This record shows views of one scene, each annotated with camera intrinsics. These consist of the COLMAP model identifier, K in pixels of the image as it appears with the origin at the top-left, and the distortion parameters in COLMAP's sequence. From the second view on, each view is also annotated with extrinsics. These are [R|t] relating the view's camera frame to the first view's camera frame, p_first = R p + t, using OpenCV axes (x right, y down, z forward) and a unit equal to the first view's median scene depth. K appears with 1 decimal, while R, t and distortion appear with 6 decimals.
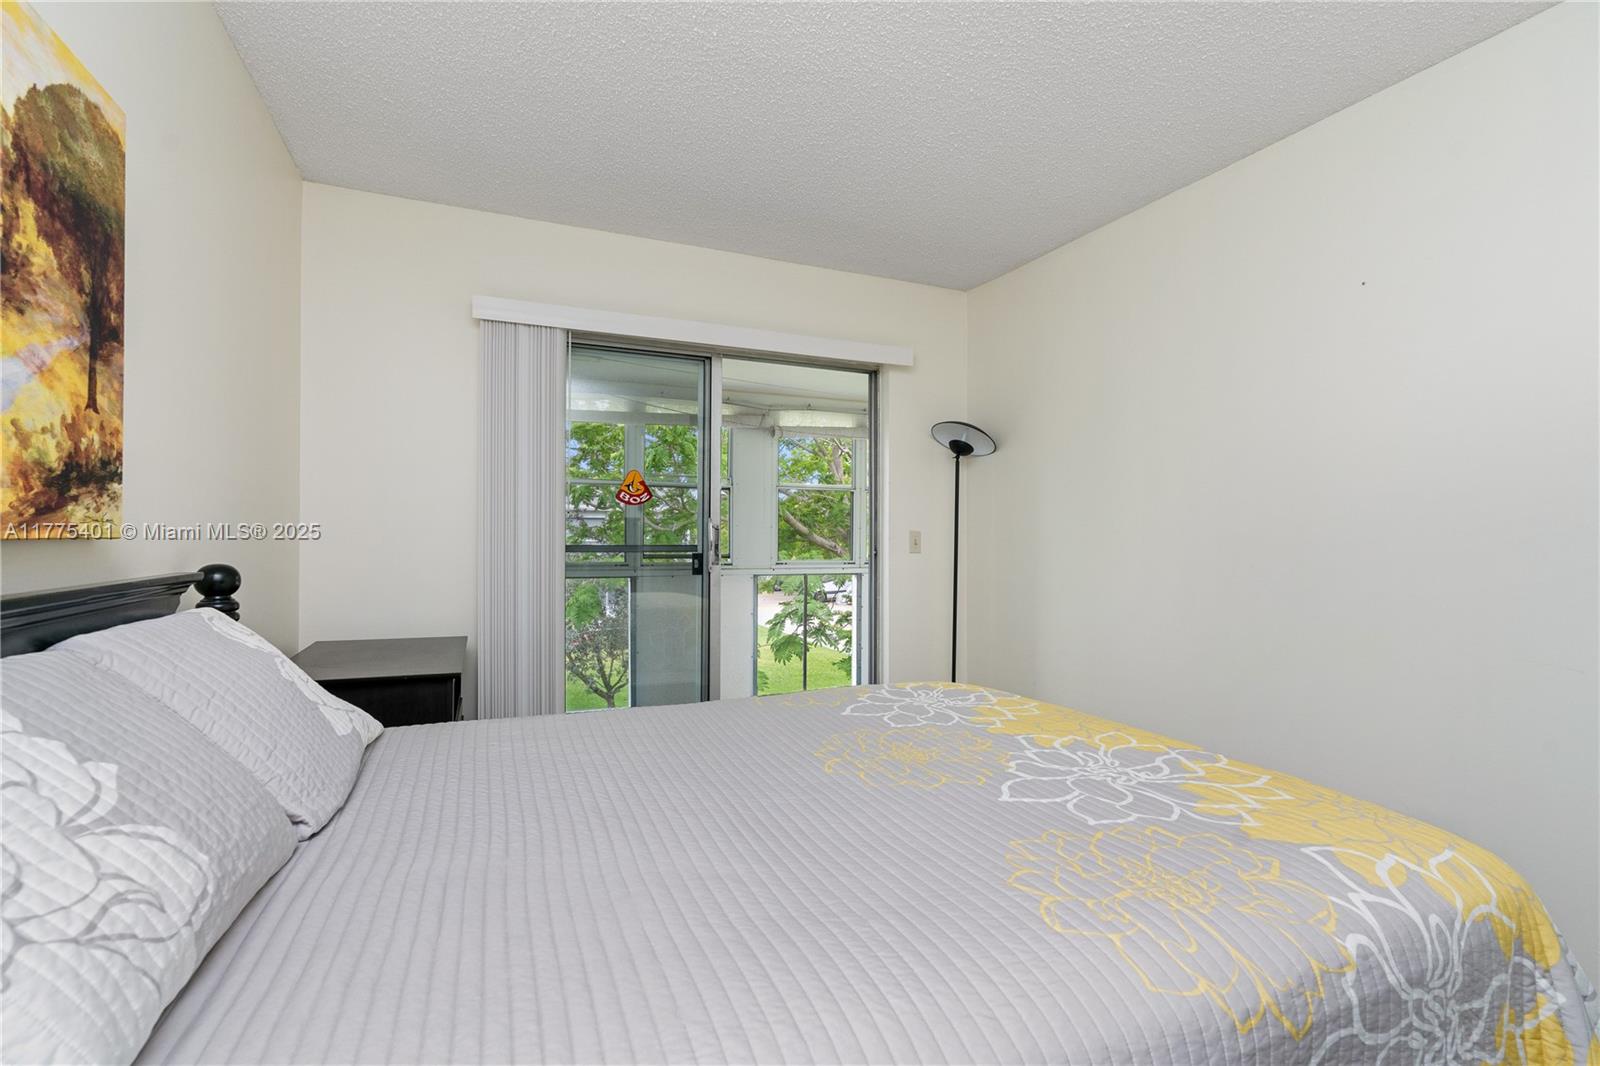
lens RADIAL K [[731.2, 0, 803.5], [0, 731.2, 538.3], [0, 0, 1]] dist [-0.007727, 0.003397]
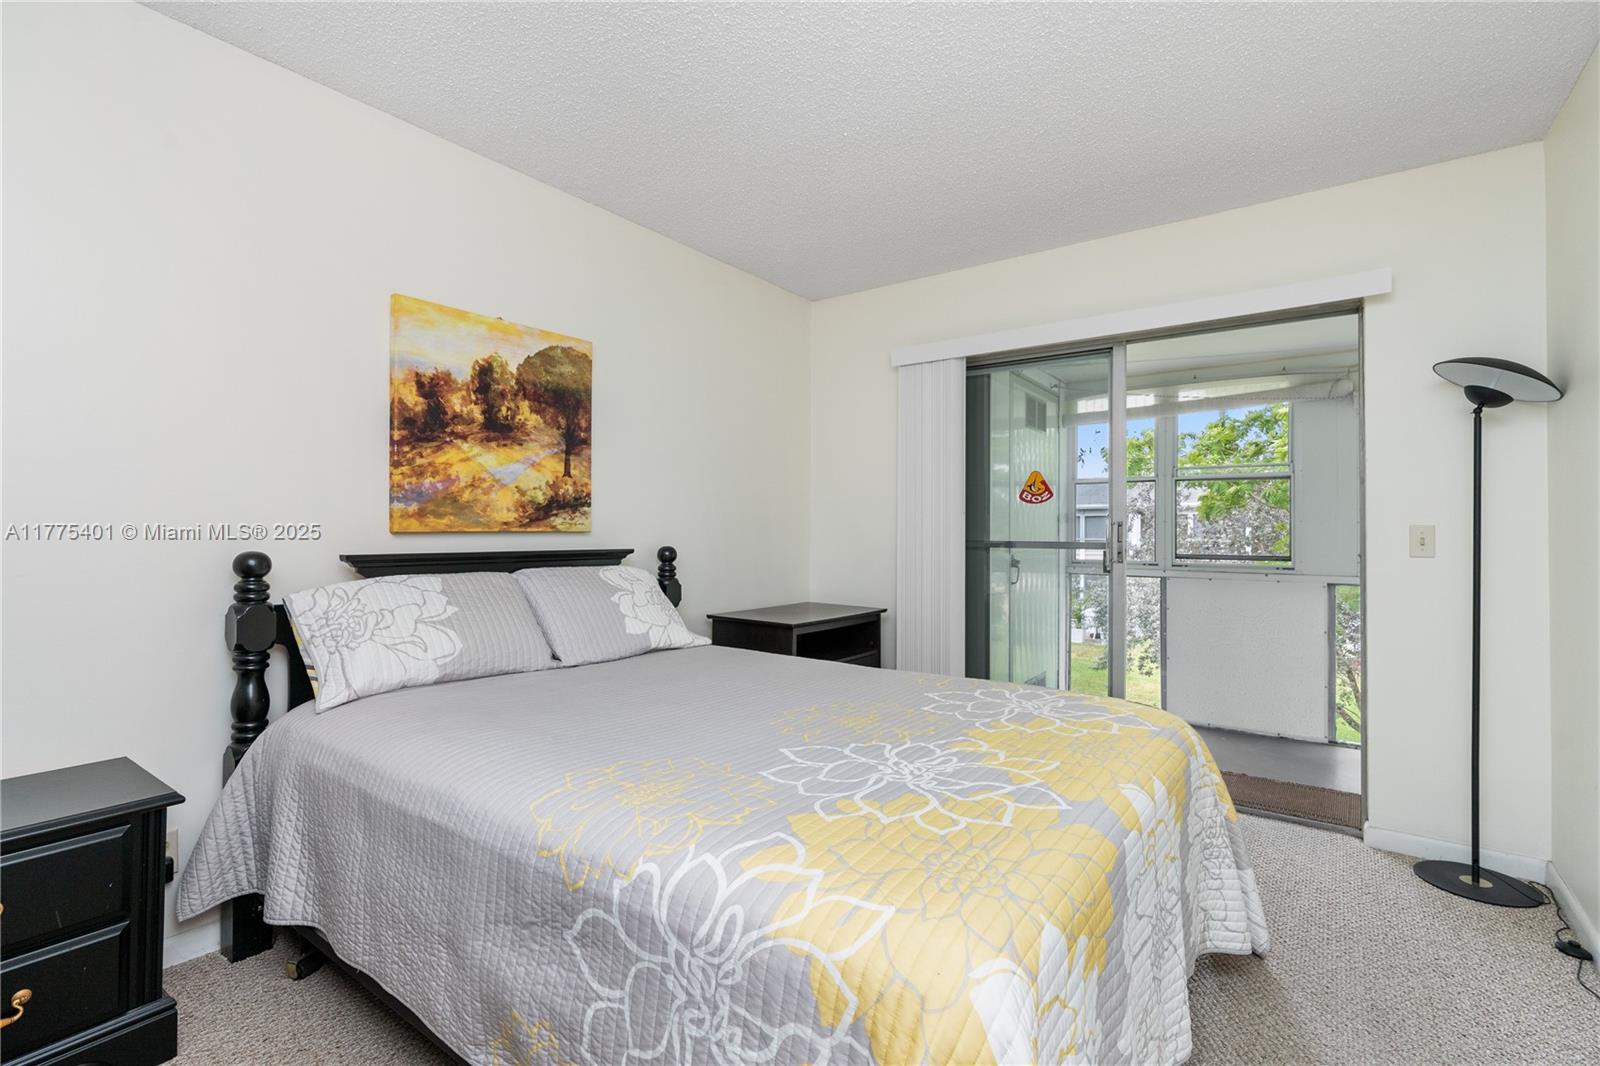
lens RADIAL K [[731.2, 0, 793.8], [0, 731.2, 528.1], [0, 0, 1]] dist [-0.007727, 0.003397]
pose [[0.498018, -0.007879, -0.867131, 1.367228], [-0.005749, 0.999907, -0.012387, 0.013507], [0.867148, 0.011154, 0.497926, 0.439755]]
